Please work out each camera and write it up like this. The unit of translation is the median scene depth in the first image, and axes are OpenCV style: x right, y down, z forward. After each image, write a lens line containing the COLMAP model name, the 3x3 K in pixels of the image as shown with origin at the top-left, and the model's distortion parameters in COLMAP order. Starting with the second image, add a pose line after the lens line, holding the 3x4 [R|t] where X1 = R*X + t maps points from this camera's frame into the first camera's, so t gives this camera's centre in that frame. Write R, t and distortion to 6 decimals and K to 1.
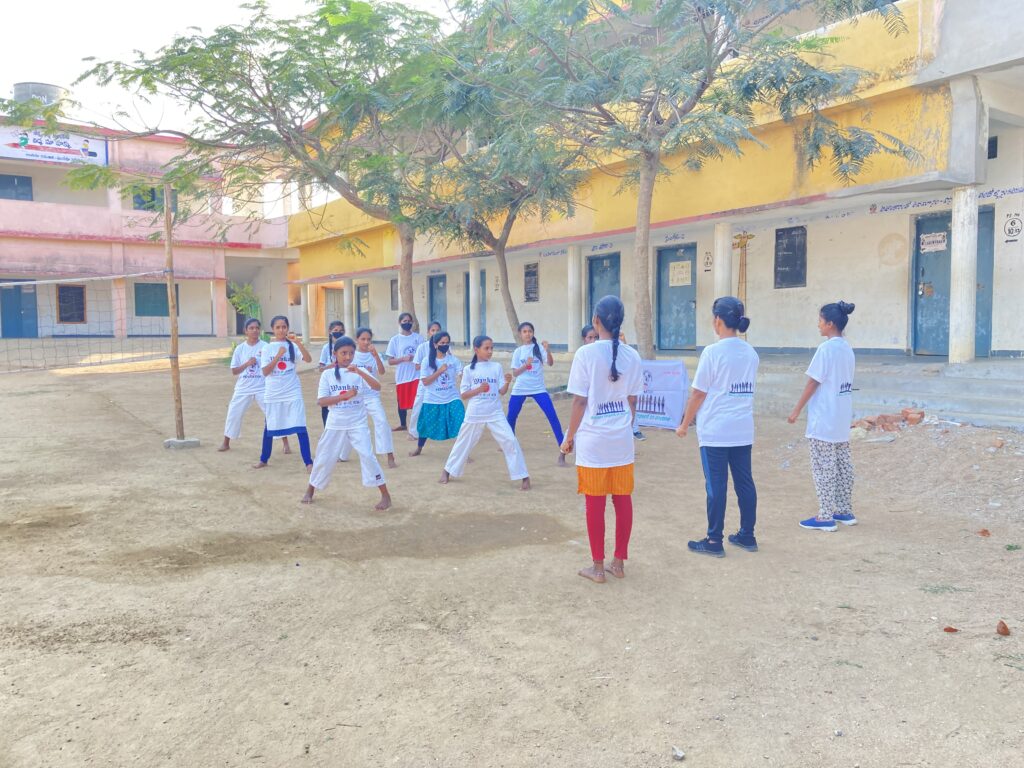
lens RADIAL K [[837.7, 0, 511.7], [0, 837.7, 382.0], [0, 0, 1]] dist [0.024517, -0.023759]
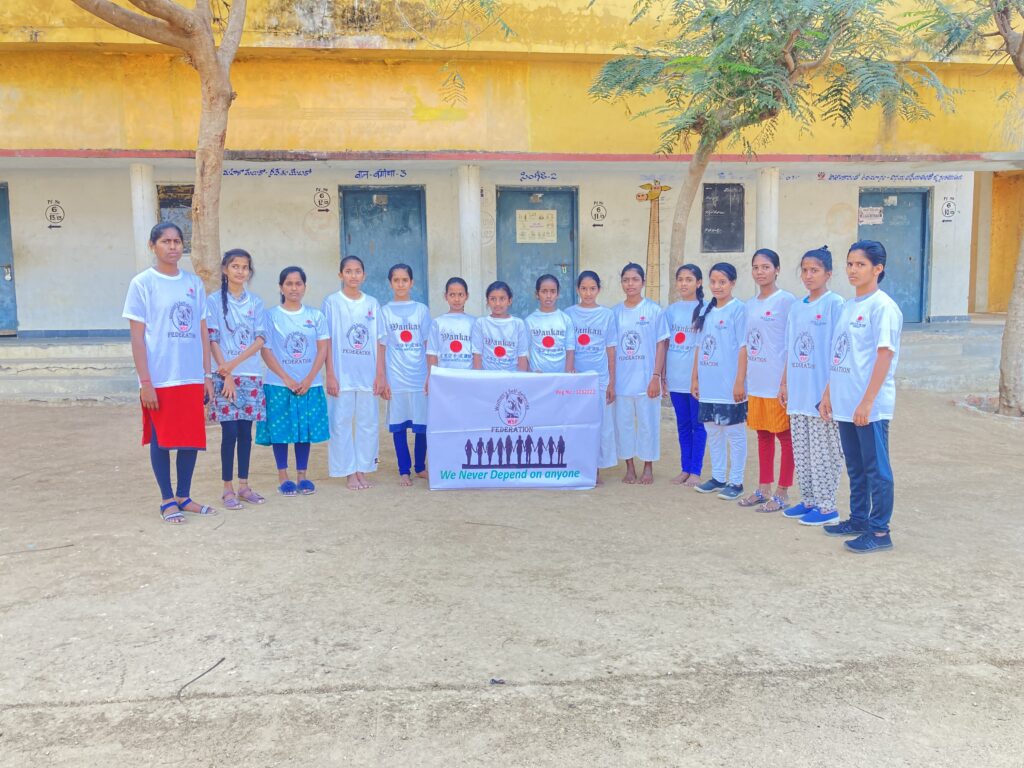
lens RADIAL K [[837.7, 0, 512.7], [0, 837.7, 386.2], [0, 0, 1]] dist [0.024517, -0.023759]
pose [[0.419881, -0.081469, 0.903915, -0.542473], [0.069285, 0.995934, 0.057579, -0.036617], [-0.904931, 0.038451, 0.423818, 0.791534]]
